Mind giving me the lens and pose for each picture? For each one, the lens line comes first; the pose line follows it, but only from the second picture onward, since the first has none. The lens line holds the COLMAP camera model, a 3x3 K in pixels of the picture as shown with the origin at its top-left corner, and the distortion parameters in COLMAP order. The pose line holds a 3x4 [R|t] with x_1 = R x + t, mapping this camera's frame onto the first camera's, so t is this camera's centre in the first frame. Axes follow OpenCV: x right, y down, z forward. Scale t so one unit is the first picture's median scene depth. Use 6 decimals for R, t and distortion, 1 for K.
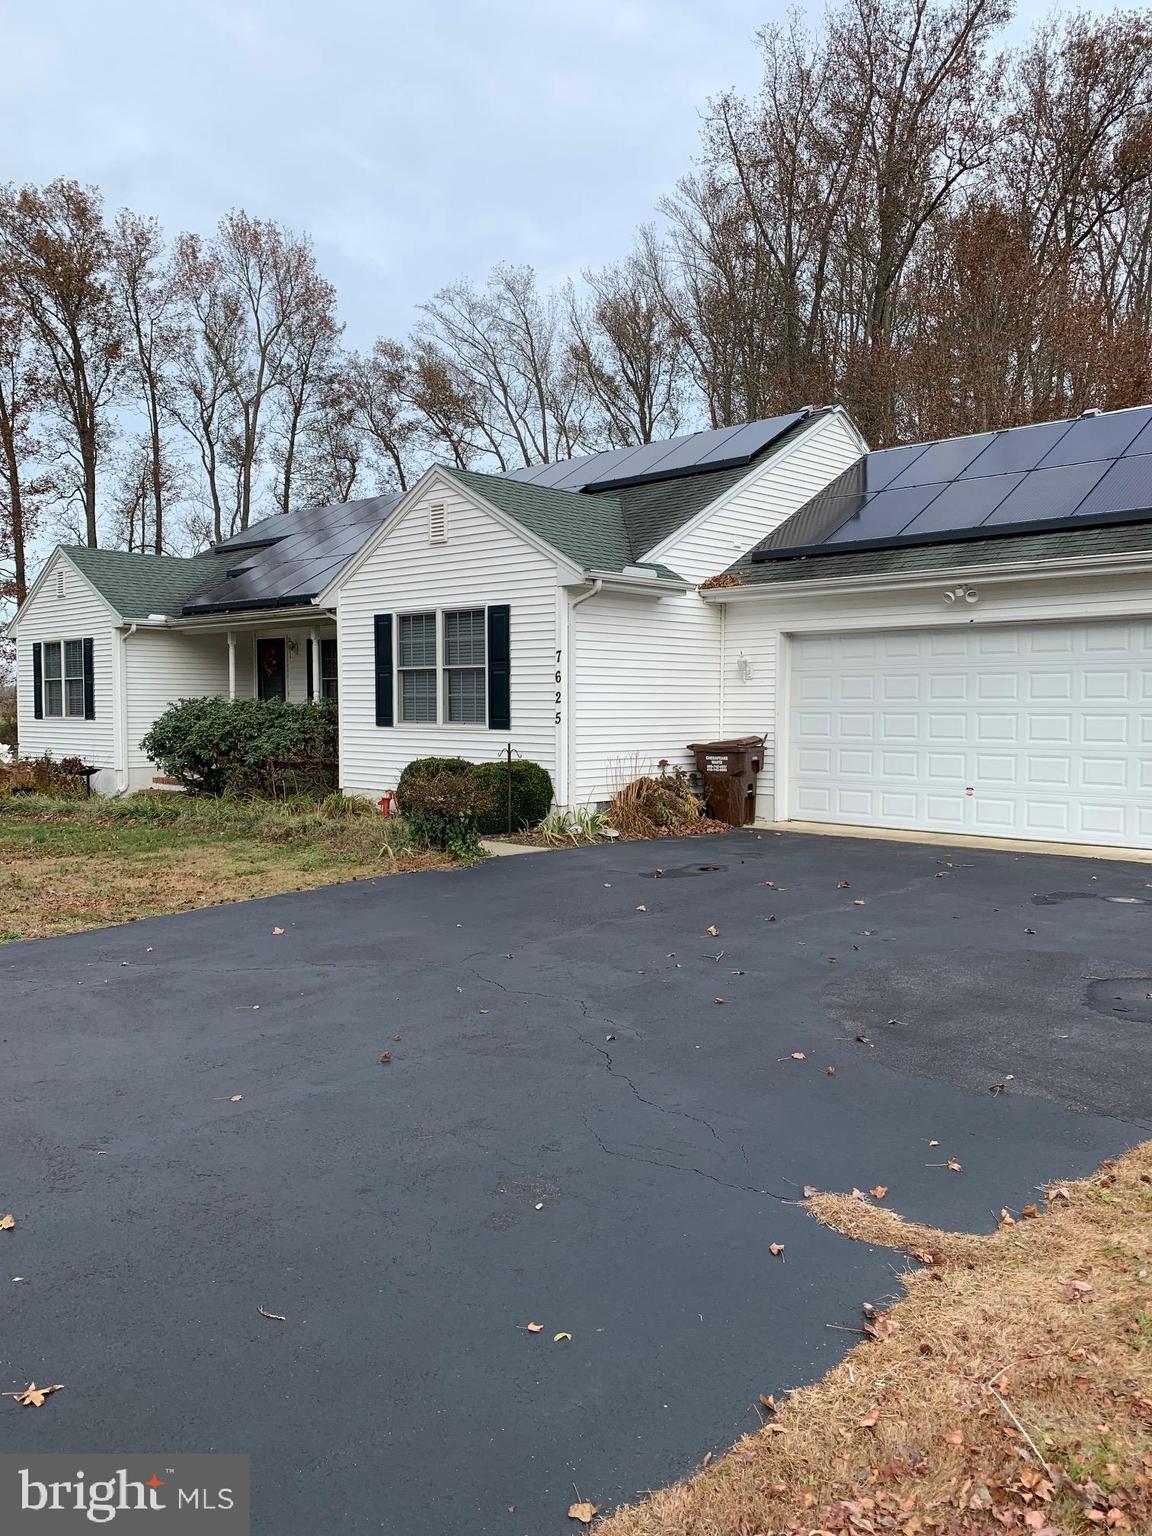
lens RADIAL K [[1168.9, 0, 574.7], [0, 1168.9, 767.5], [0, 0, 1]] dist [0.015788, -0.005654]
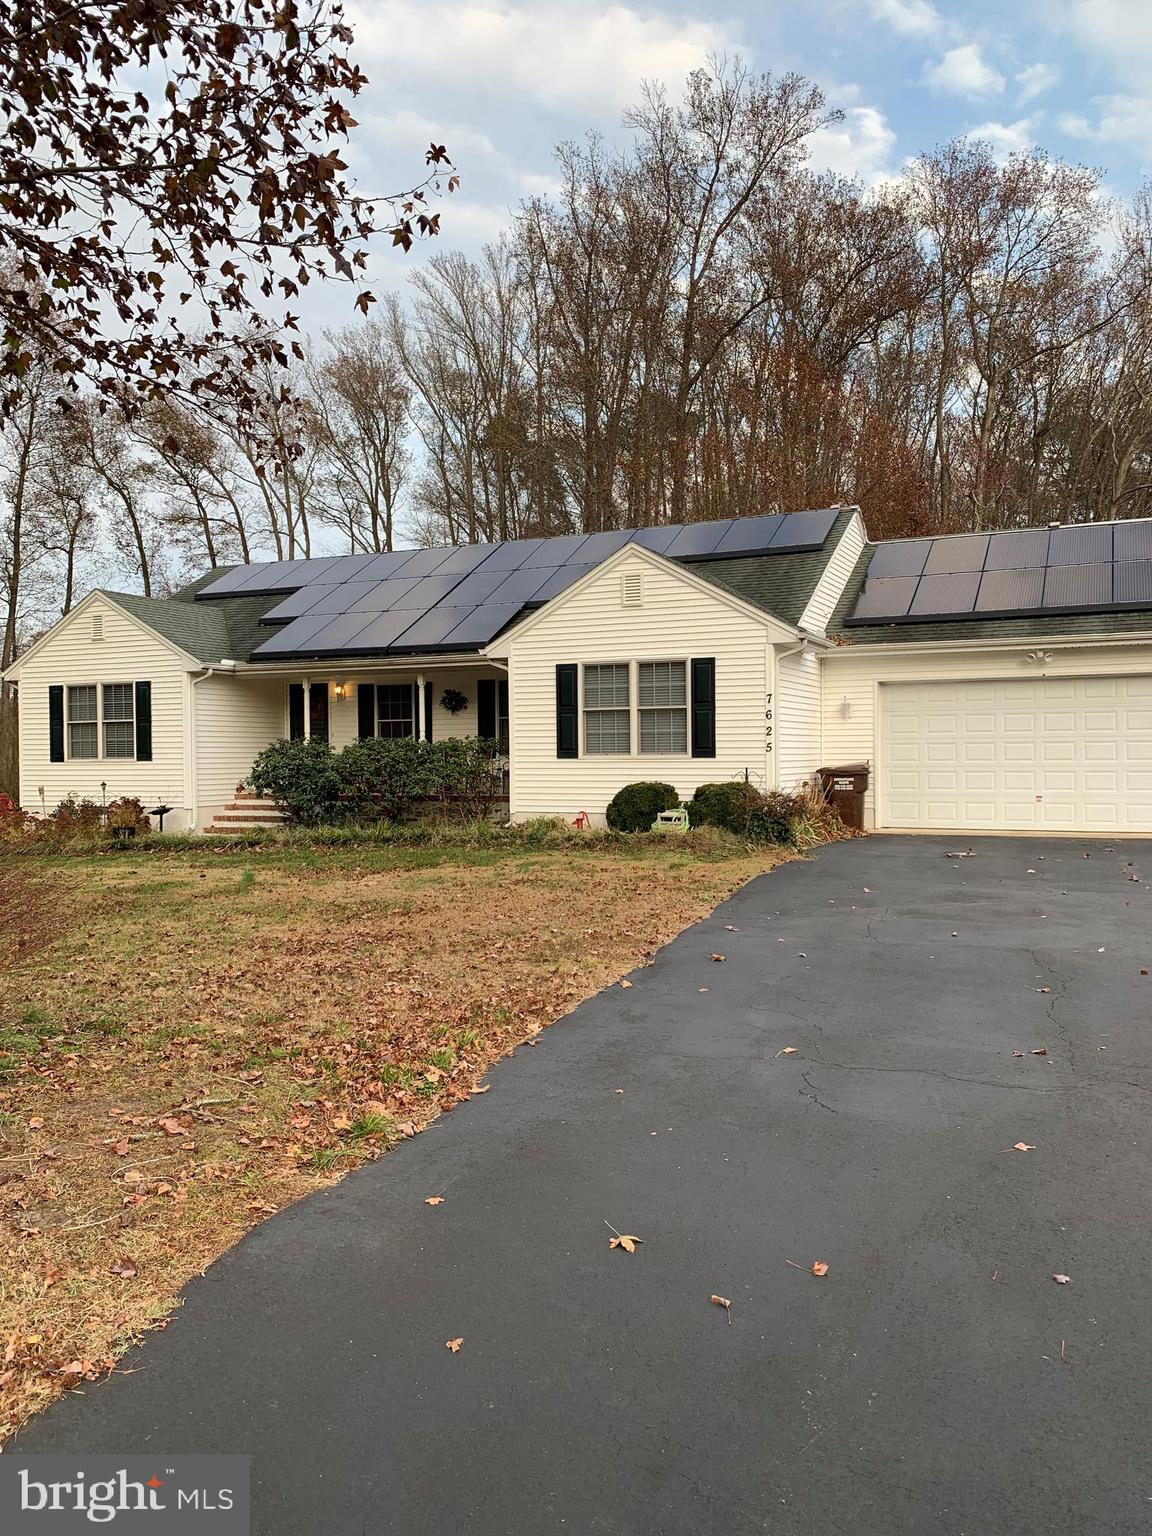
lens RADIAL K [[1168.9, 0, 579.5], [0, 1168.9, 766.4], [0, 0, 1]] dist [0.015788, -0.005654]
pose [[0.951944, -0.013119, 0.305991, -0.532964], [0.026290, 0.998895, -0.038964, 0.019890], [-0.305142, 0.045136, 0.951237, -0.128748]]
